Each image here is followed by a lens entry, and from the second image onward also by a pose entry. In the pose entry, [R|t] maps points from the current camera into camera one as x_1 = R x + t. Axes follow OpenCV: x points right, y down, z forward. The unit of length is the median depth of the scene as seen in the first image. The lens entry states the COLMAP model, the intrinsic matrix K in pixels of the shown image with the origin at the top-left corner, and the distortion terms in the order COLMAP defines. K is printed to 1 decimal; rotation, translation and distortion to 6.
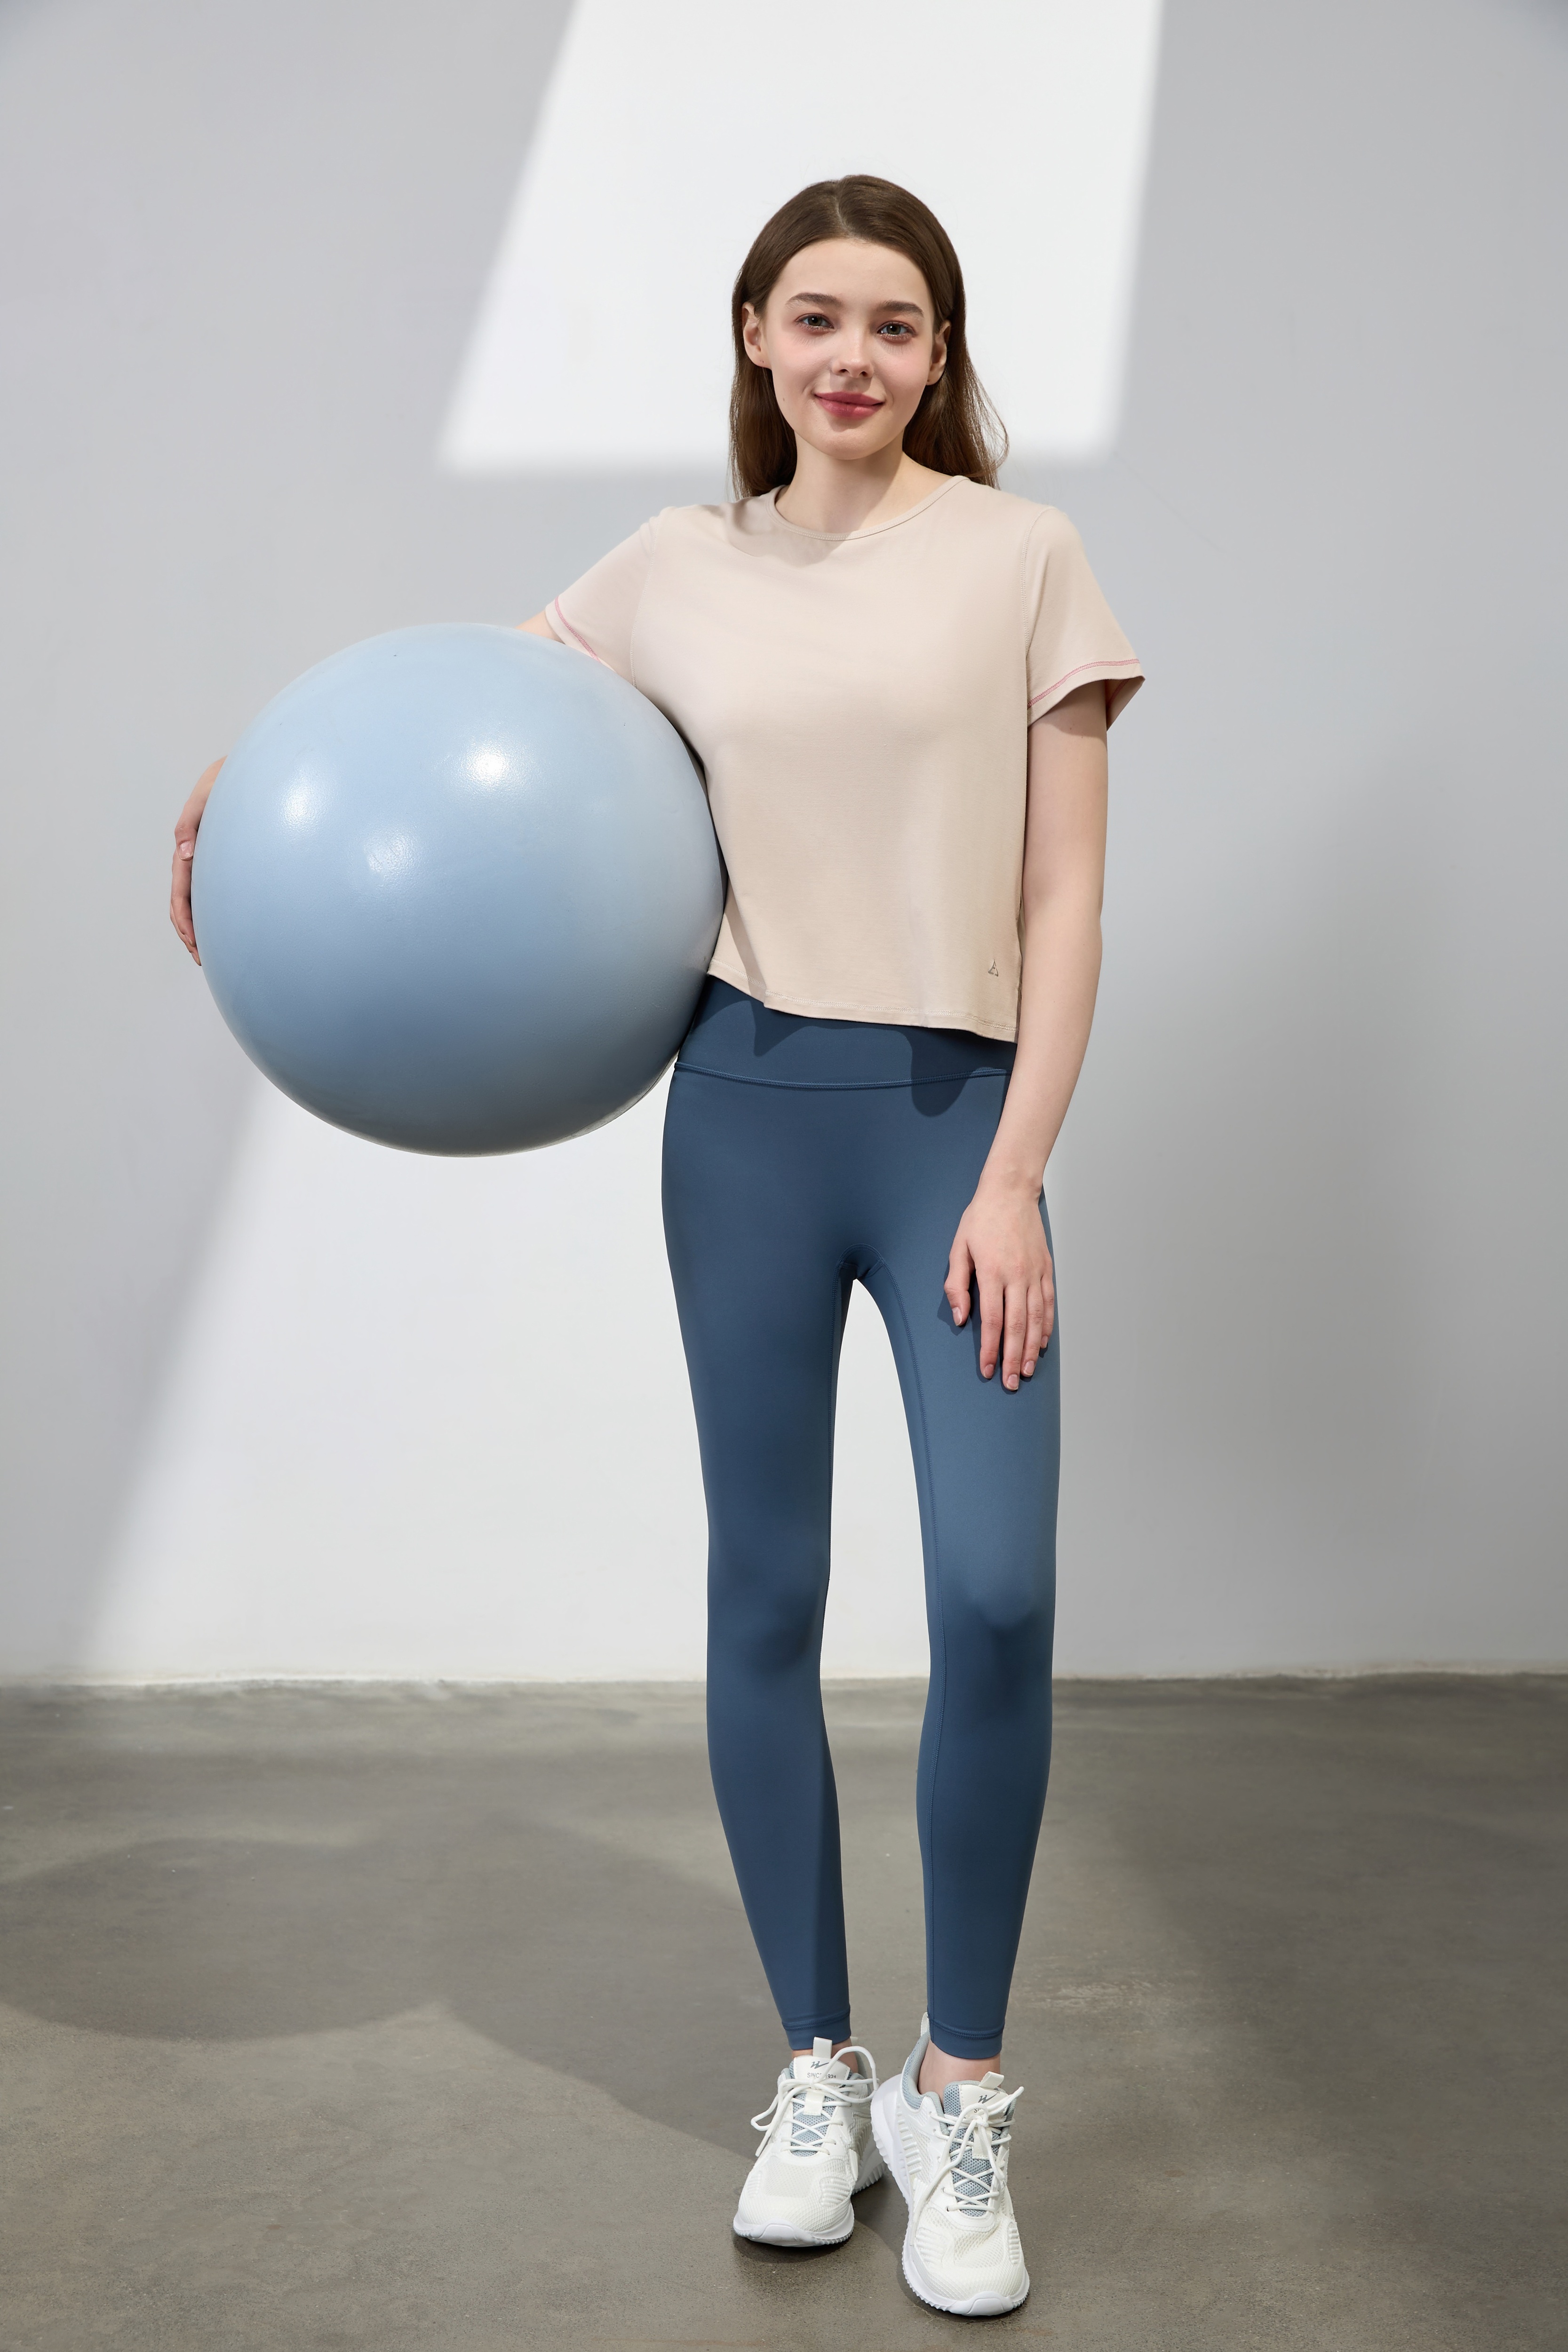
lens RADIAL K [[3587.5, 0, 784.0], [0, 3587.5, 1176.0], [0, 0, 1]] dist [0.008165, -0.080238]
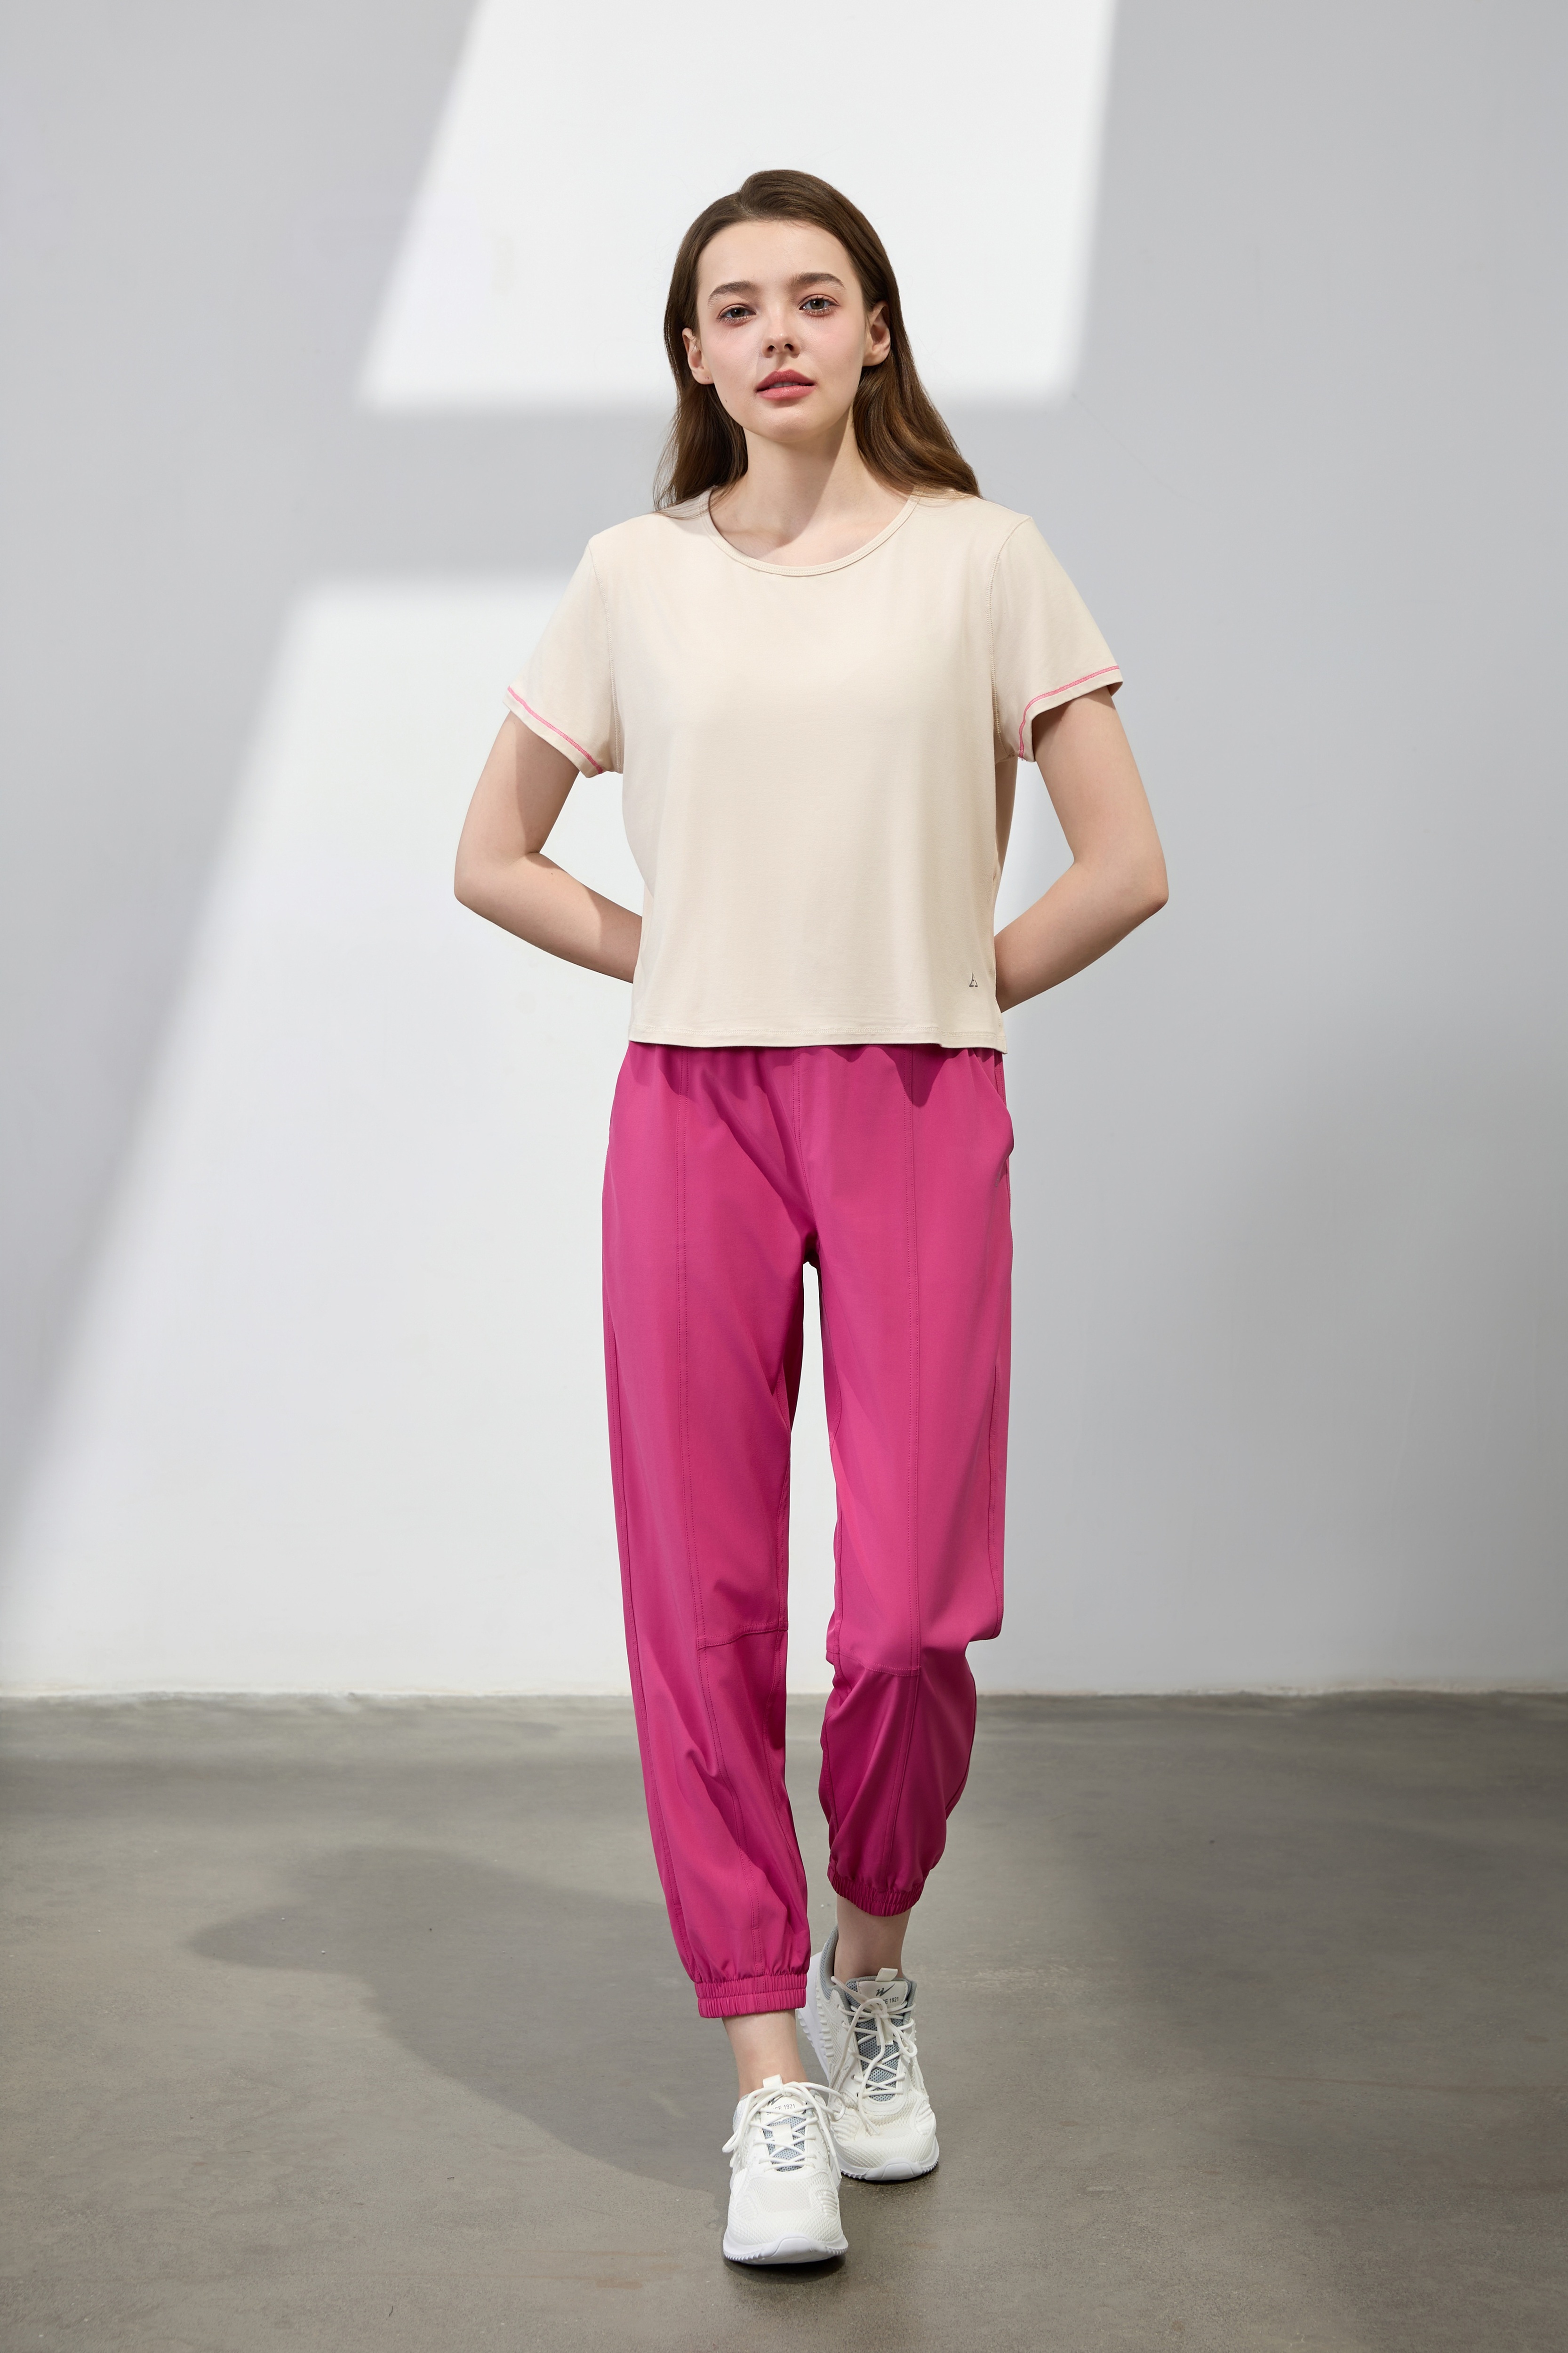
lens RADIAL K [[4418.8, 0, 784.0], [0, 4418.8, 1176.5], [0, 0, 1]] dist [0.009475, -0.080826]
pose [[0.999969, 0.005370, 0.005743, 0.010882], [-0.005383, 0.999983, 0.002164, 0.001734], [-0.005731, -0.002195, 0.999981, -0.165434]]
